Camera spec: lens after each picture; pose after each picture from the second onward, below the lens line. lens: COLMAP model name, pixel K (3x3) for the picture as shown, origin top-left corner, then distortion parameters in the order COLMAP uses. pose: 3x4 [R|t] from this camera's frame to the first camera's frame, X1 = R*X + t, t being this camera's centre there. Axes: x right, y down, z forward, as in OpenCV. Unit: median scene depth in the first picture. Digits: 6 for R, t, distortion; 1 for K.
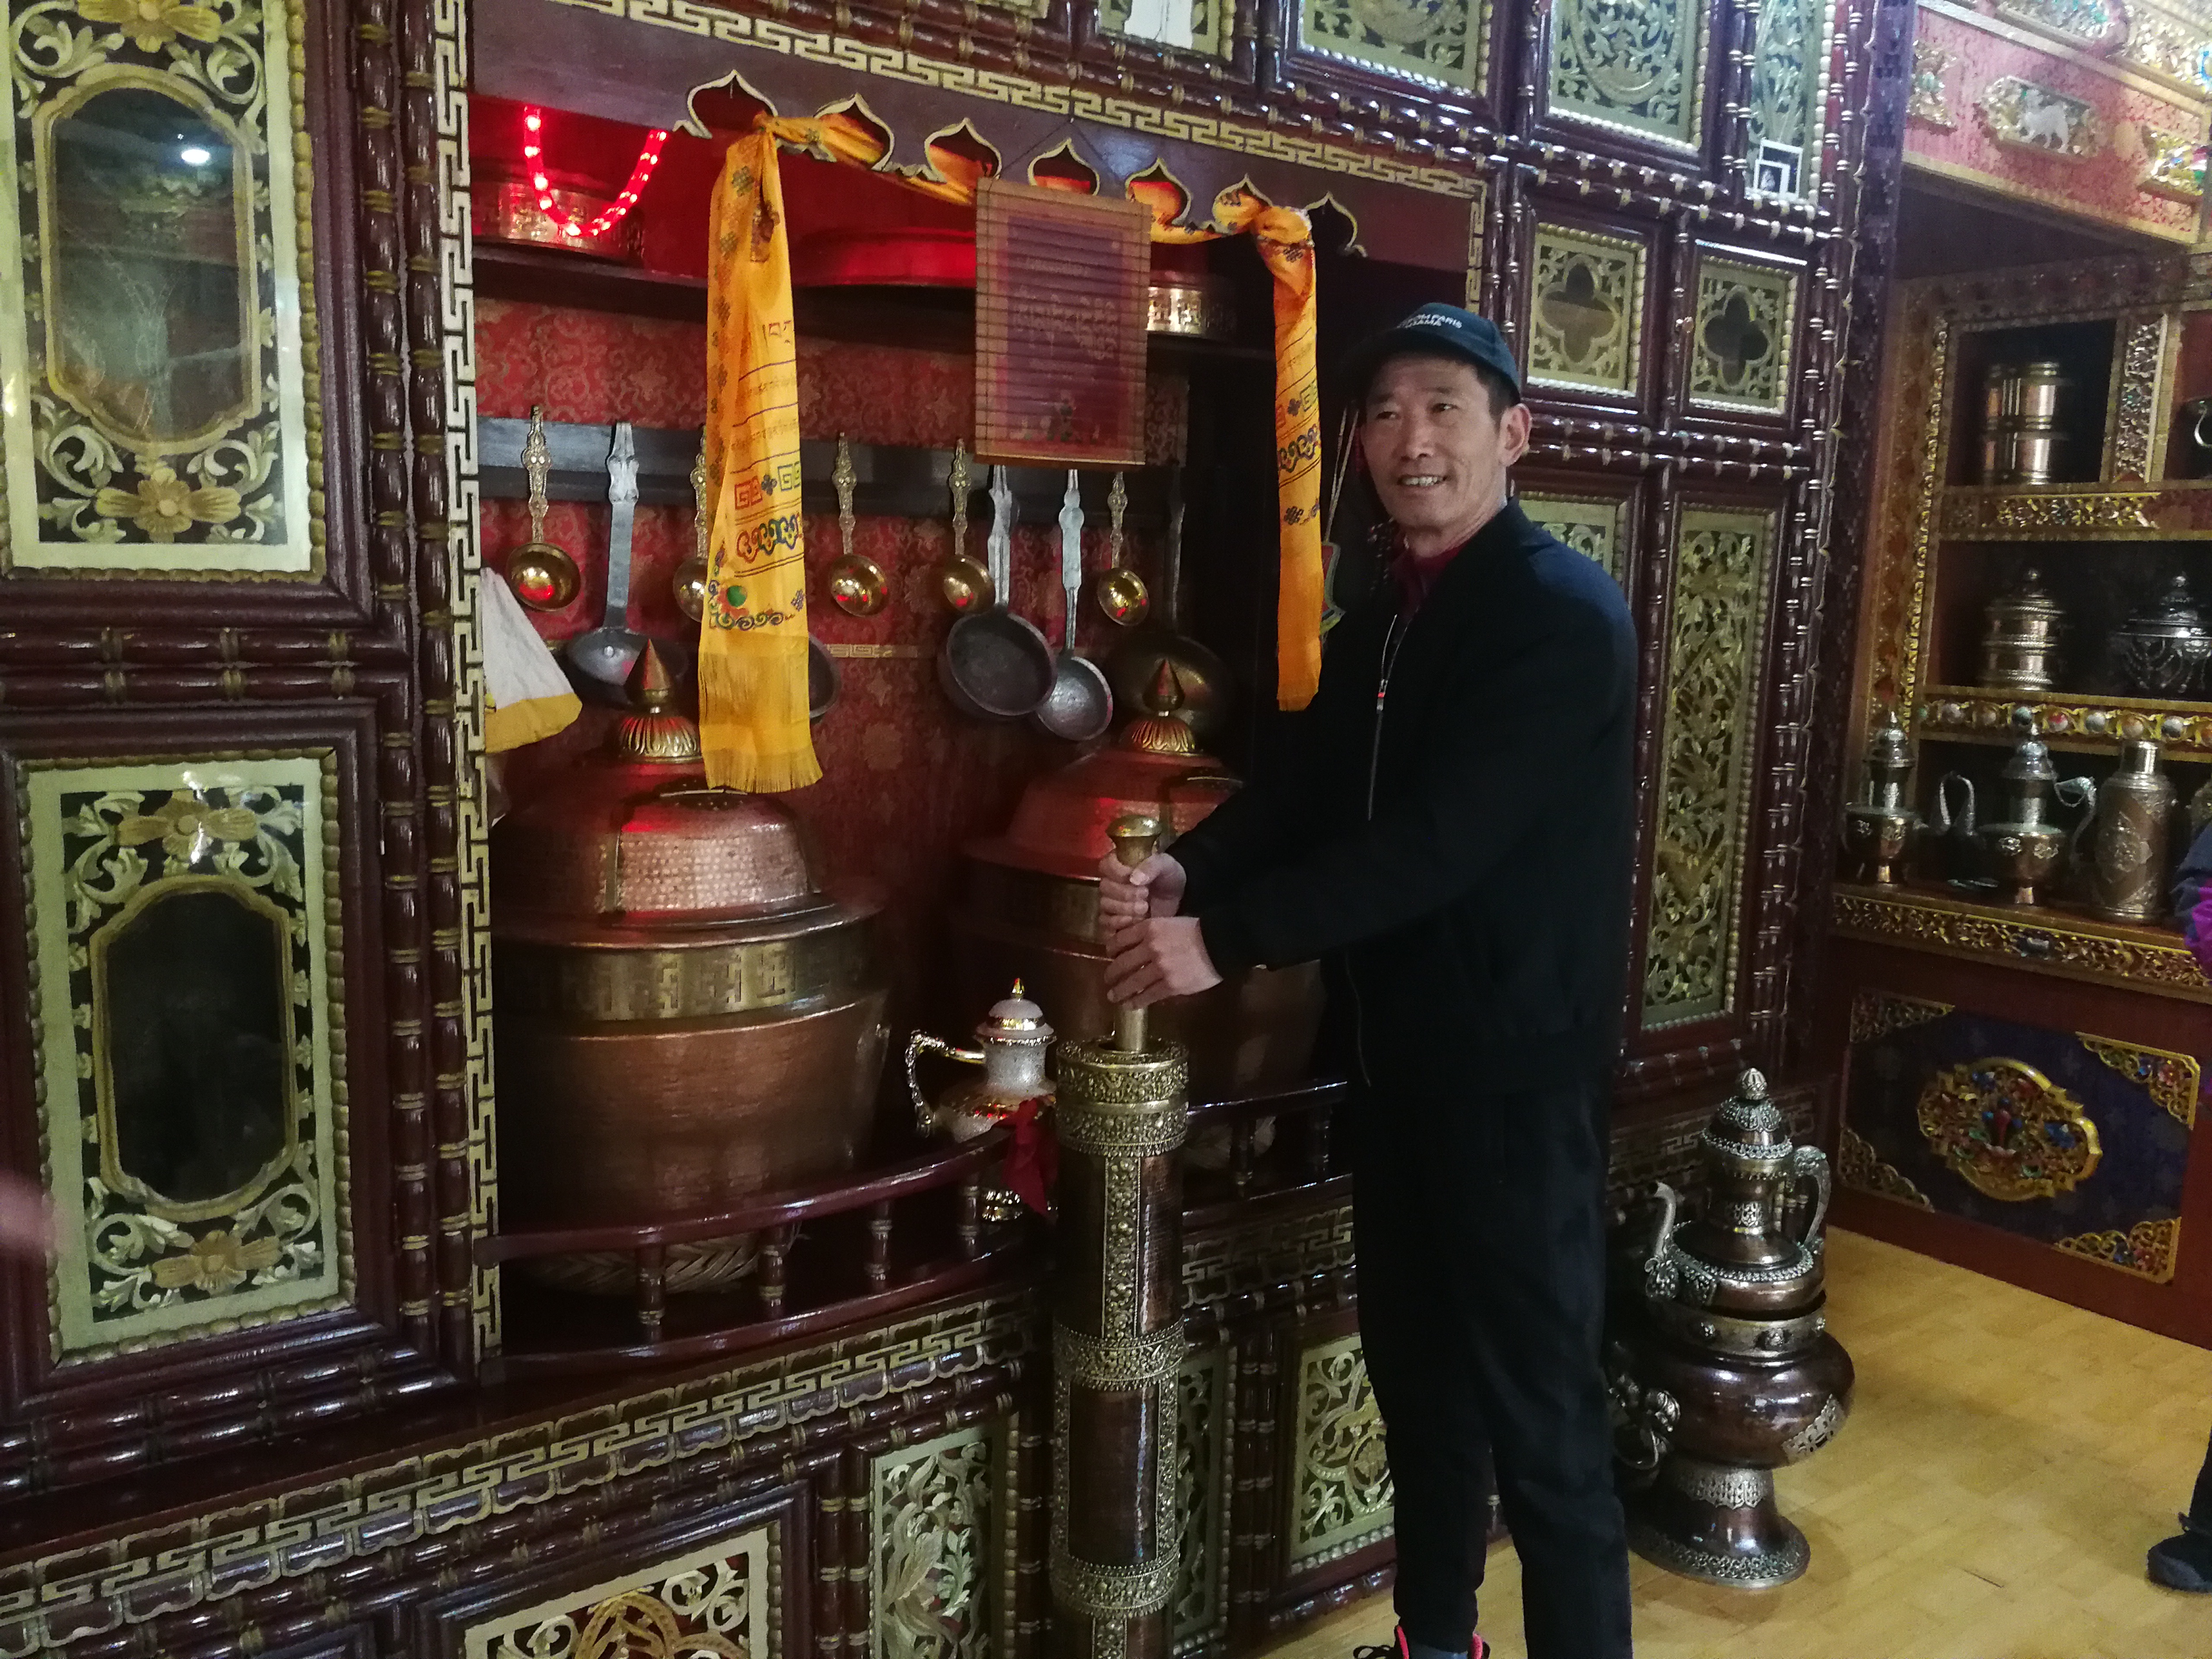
lens RADIAL K [[1739.4, 0, 1107.9], [0, 1739.4, 828.8], [0, 0, 1]] dist [0.007060, -0.018967]
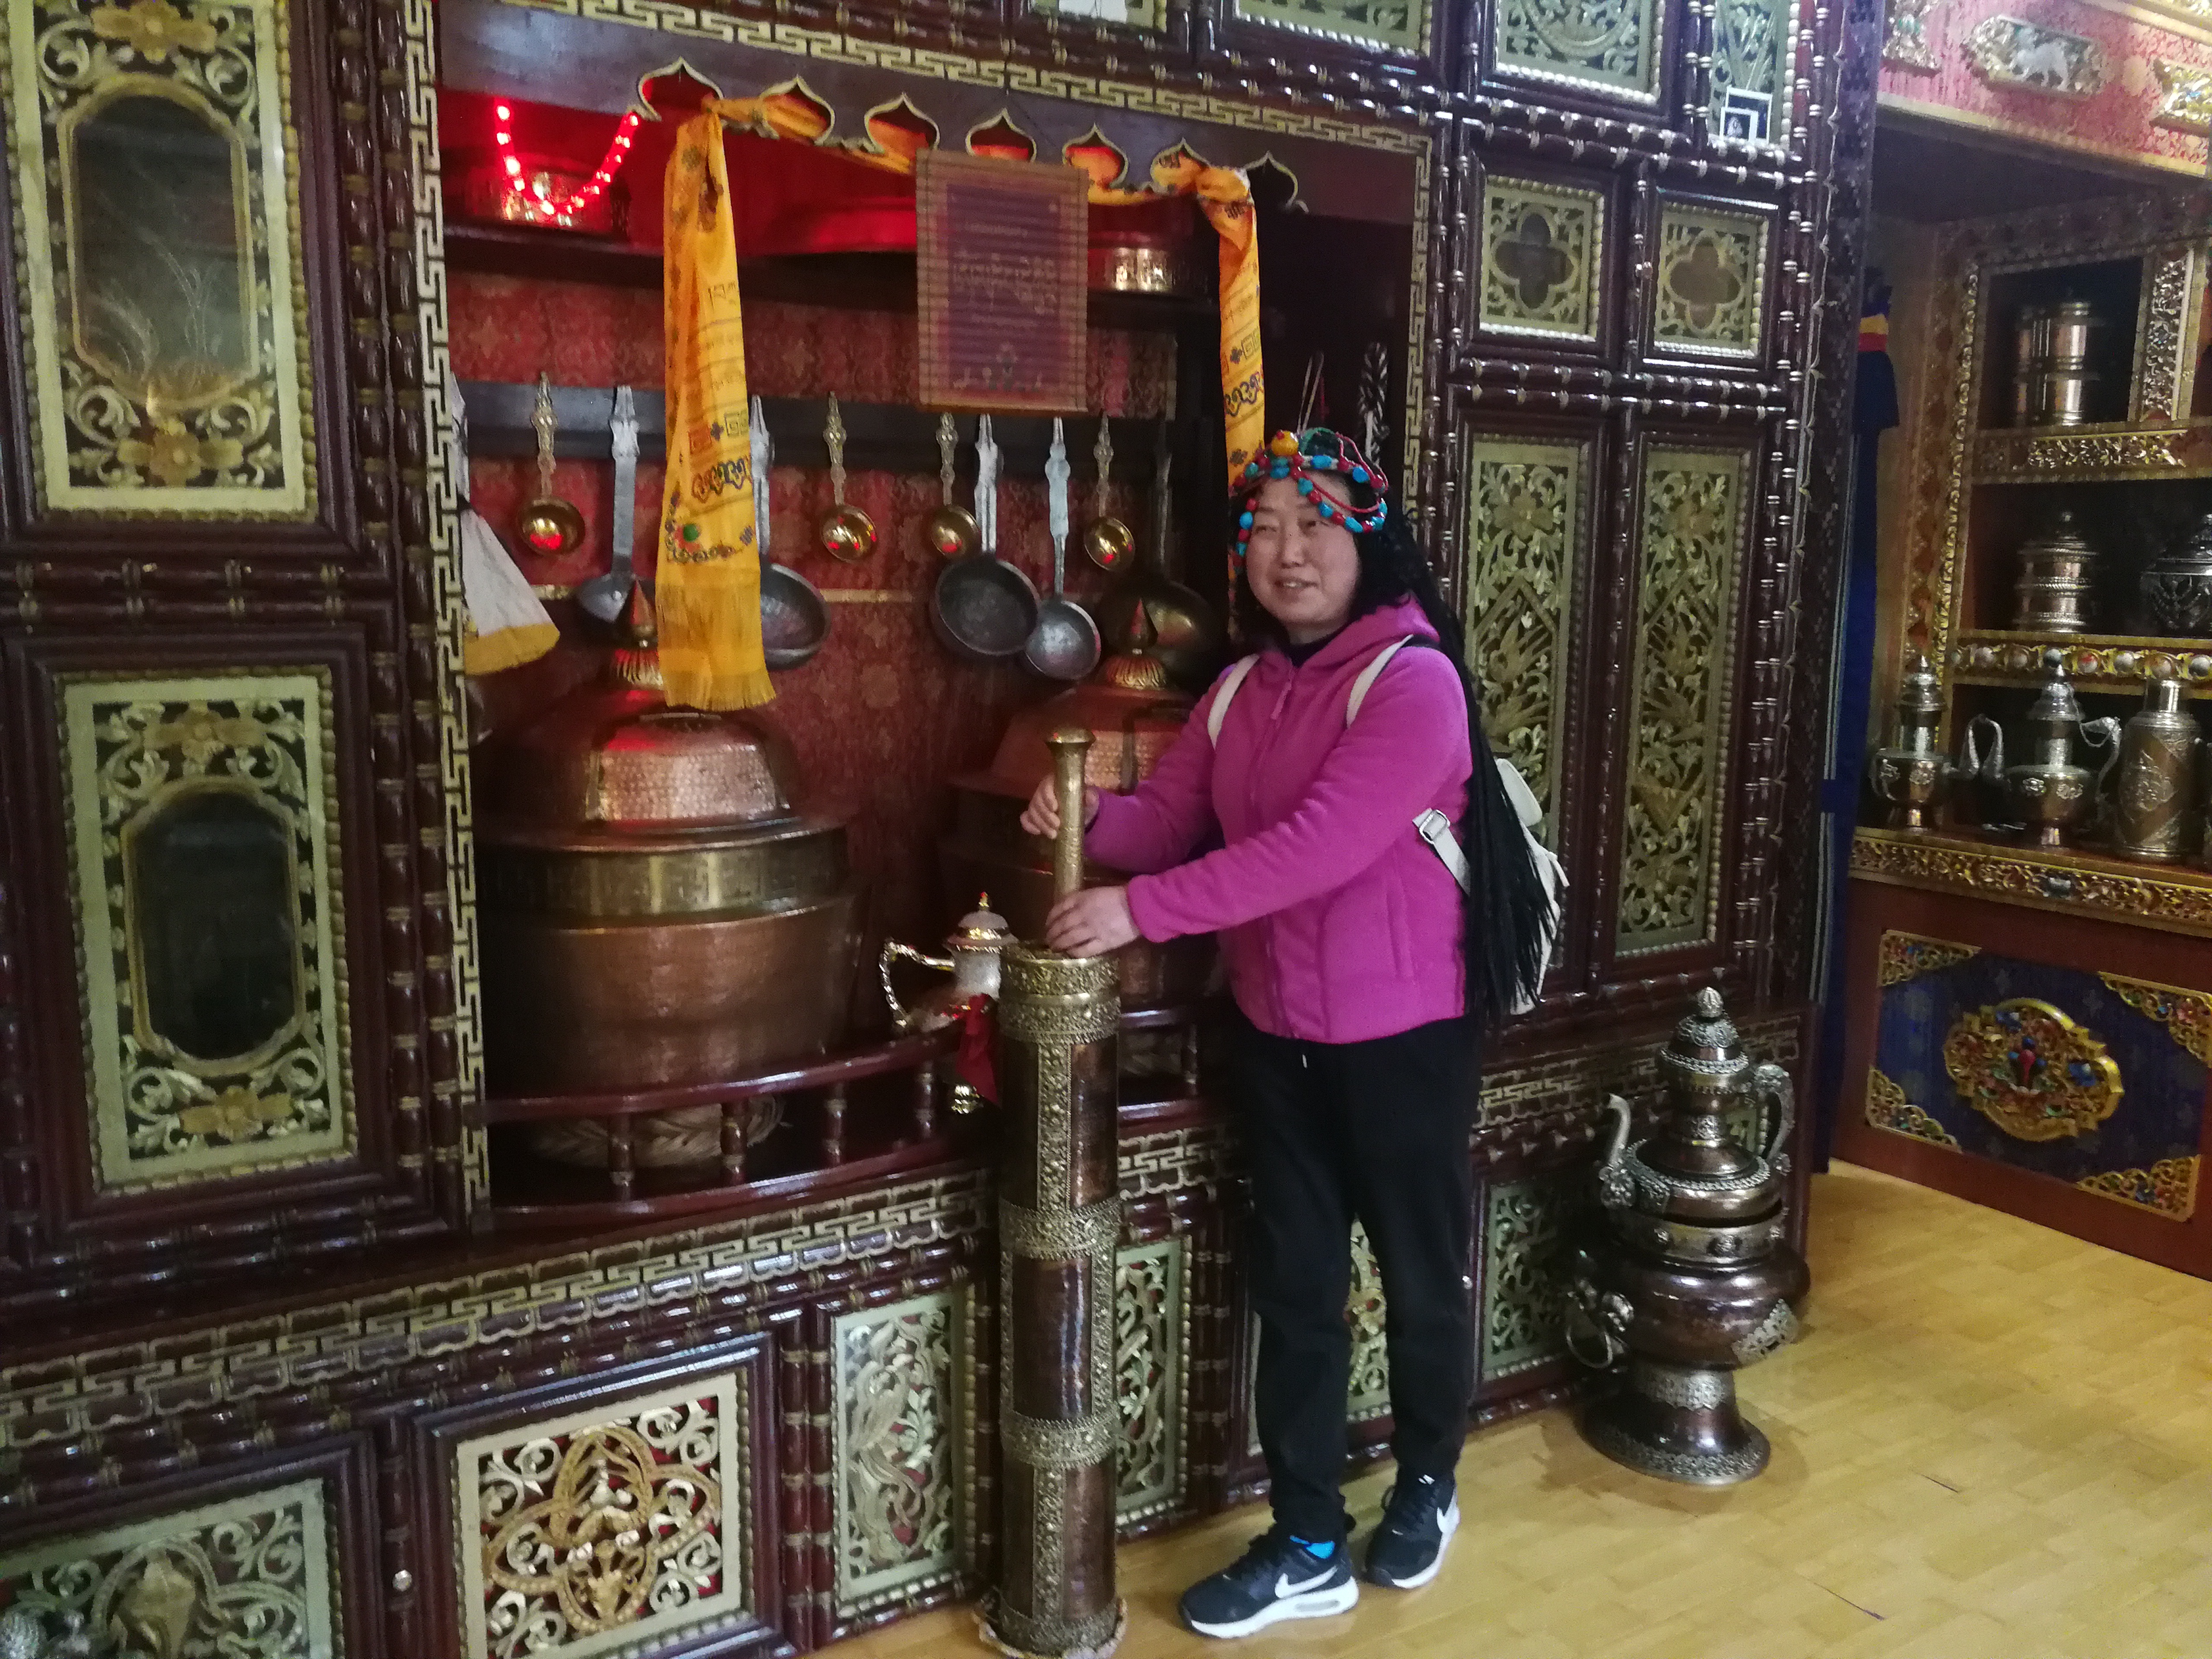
lens RADIAL K [[1739.4, 0, 1105.0], [0, 1739.4, 832.6], [0, 0, 1]] dist [0.007060, -0.018967]
pose [[0.996837, -0.003584, -0.079391, 0.122573], [0.004606, 0.999909, 0.012684, 0.039940], [0.079339, -0.013009, 0.996763, -0.081234]]
